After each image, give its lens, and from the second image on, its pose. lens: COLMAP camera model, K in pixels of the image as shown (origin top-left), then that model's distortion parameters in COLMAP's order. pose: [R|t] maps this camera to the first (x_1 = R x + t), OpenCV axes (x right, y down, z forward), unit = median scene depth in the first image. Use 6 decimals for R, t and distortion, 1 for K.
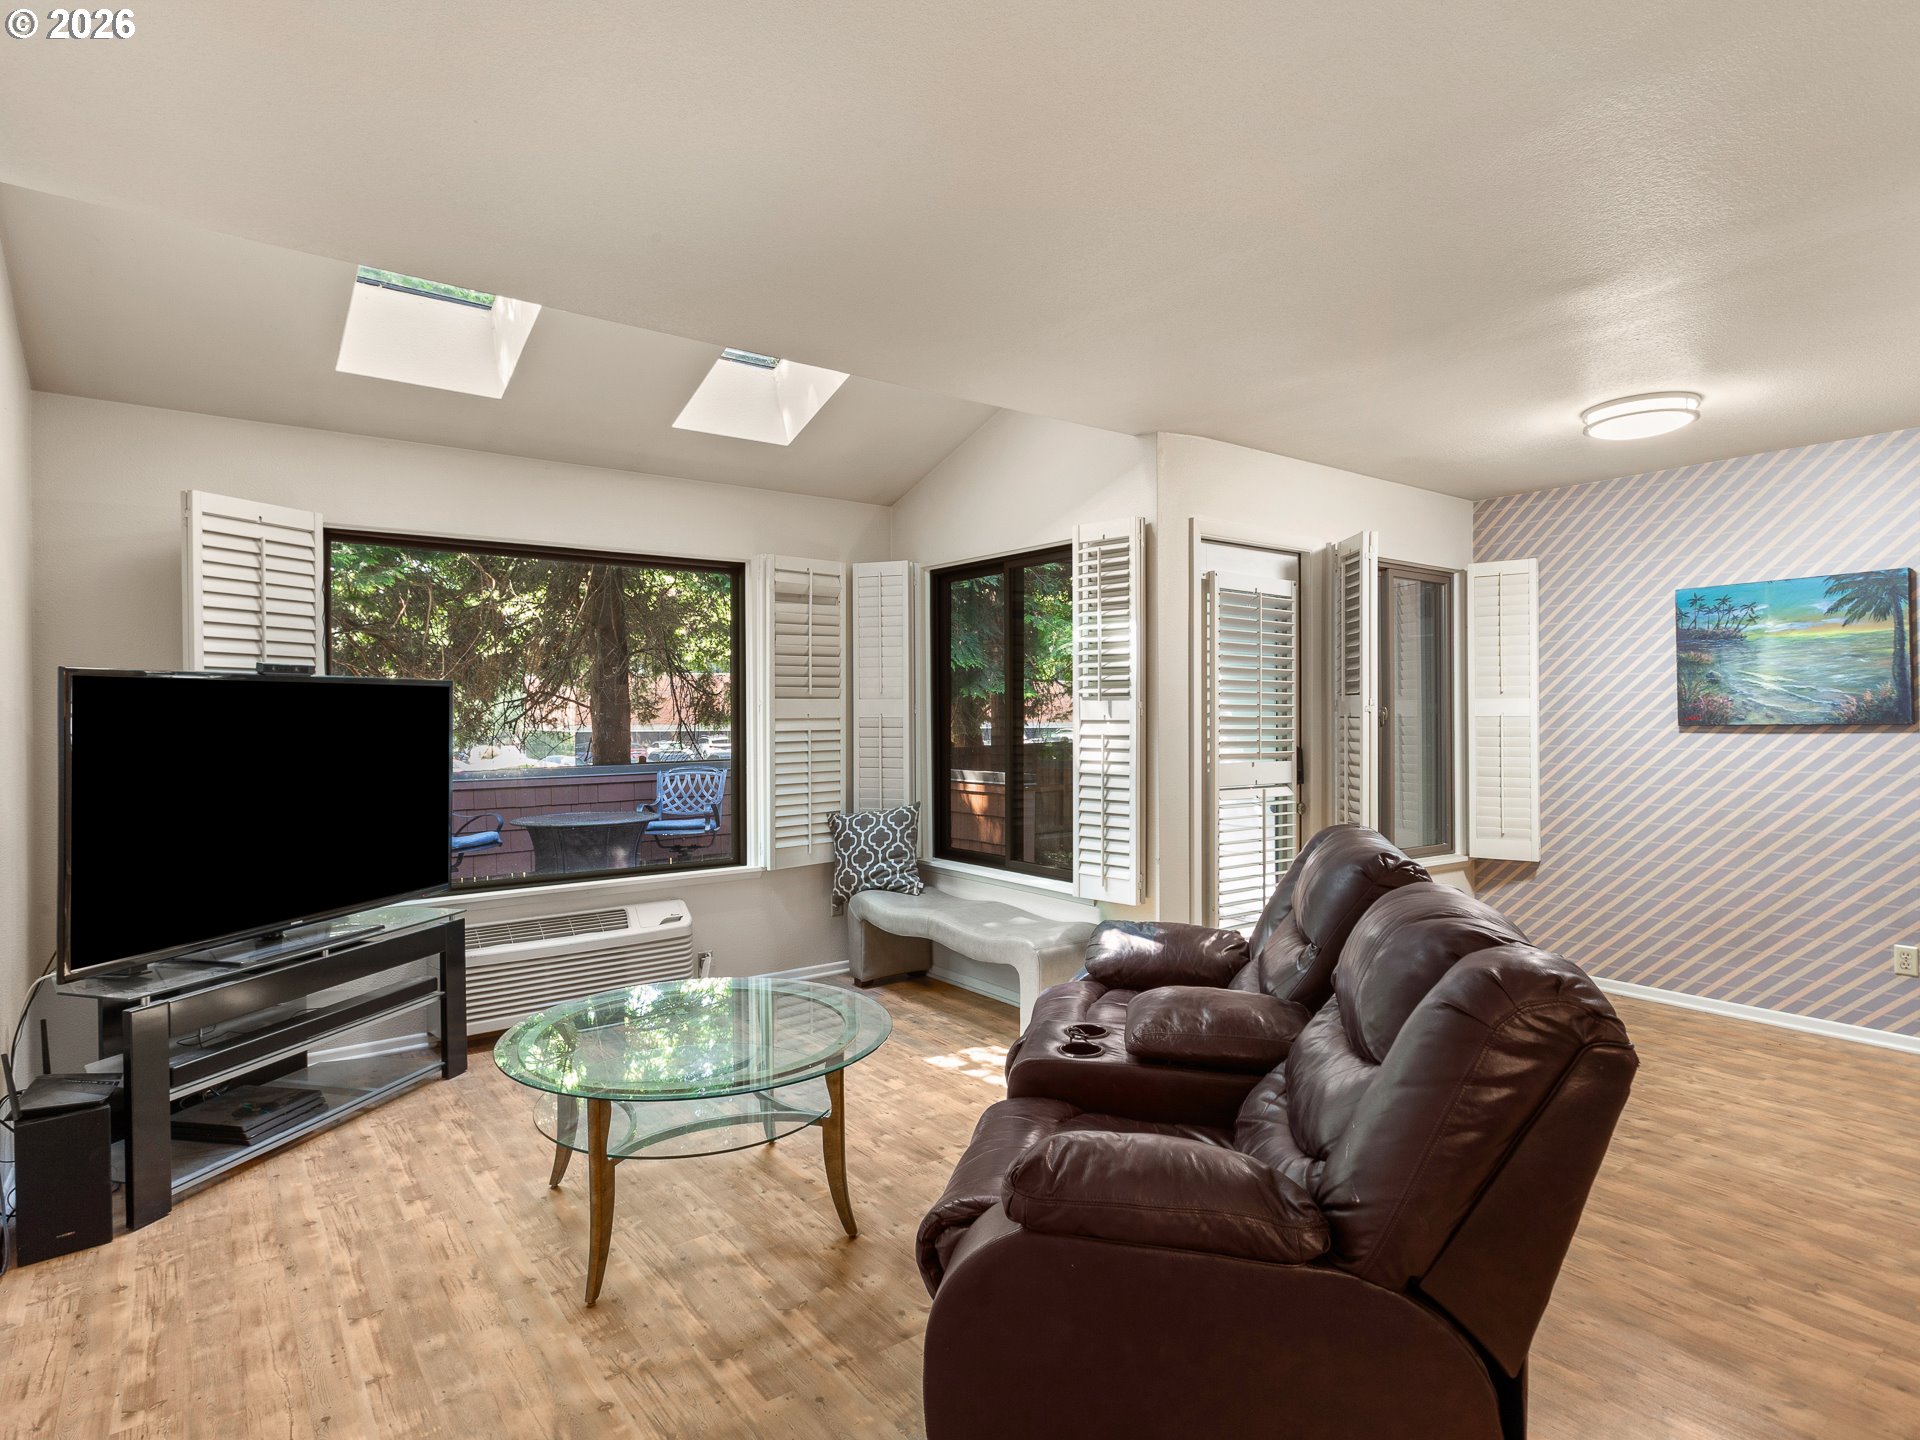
lens RADIAL K [[1032.1, 0, 918.9], [0, 1032.1, 715.5], [0, 0, 1]] dist [-0.001600, 0.006120]
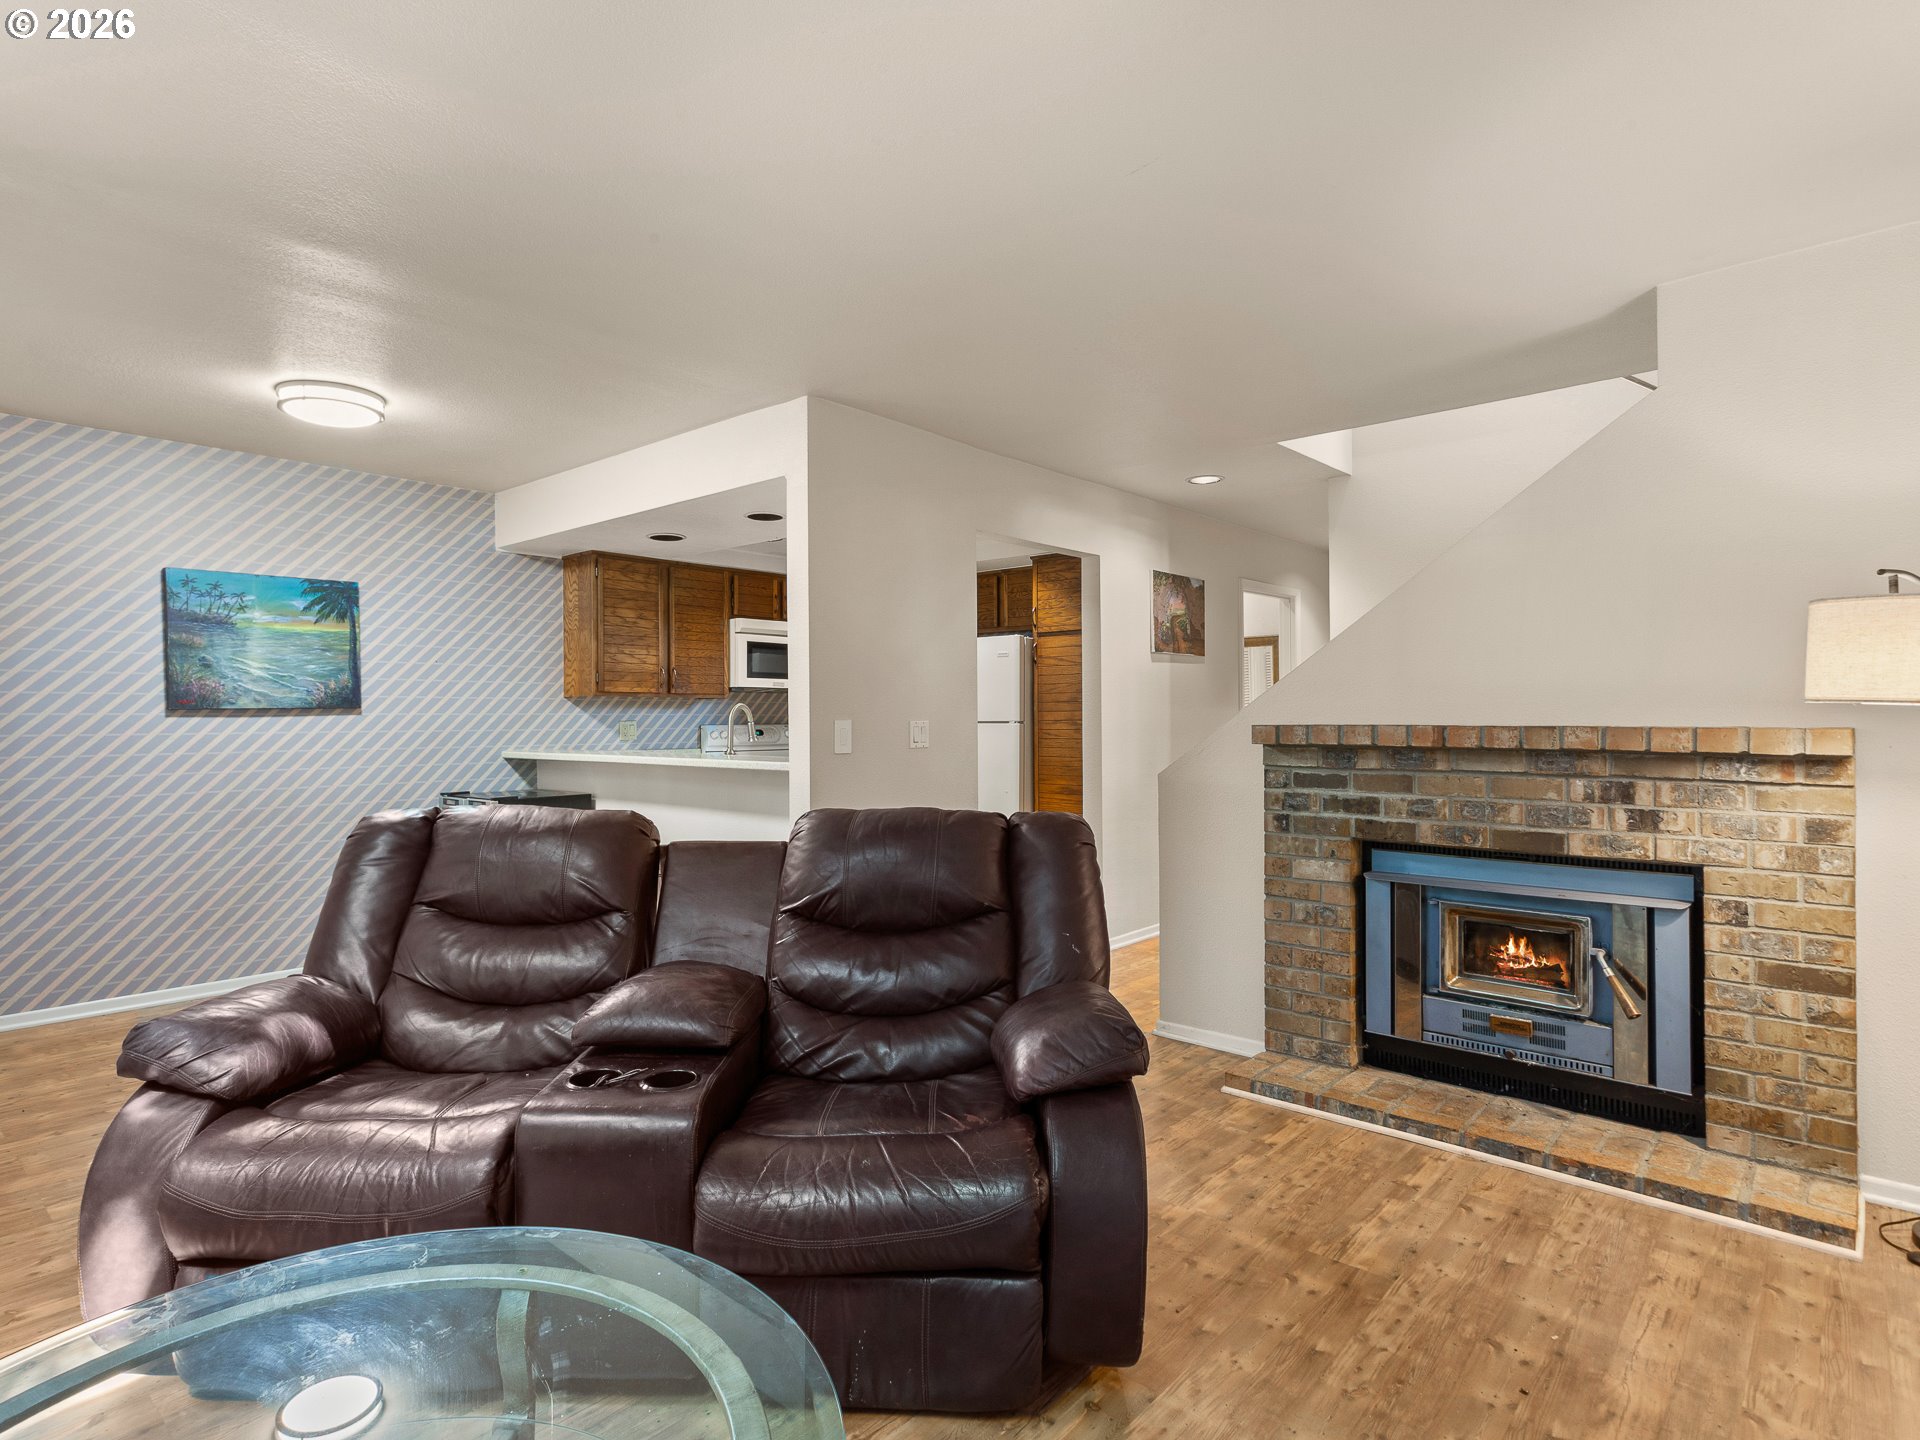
lens RADIAL K [[1032.1, 0, 928.6], [0, 1032.1, 718.2], [0, 0, 1]] dist [-0.001600, 0.006120]
pose [[-0.213742, -0.004962, 0.976878, -0.357039], [-0.003476, 0.999985, 0.004319, 0.011468], [-0.976884, -0.002473, -0.213756, 0.525854]]
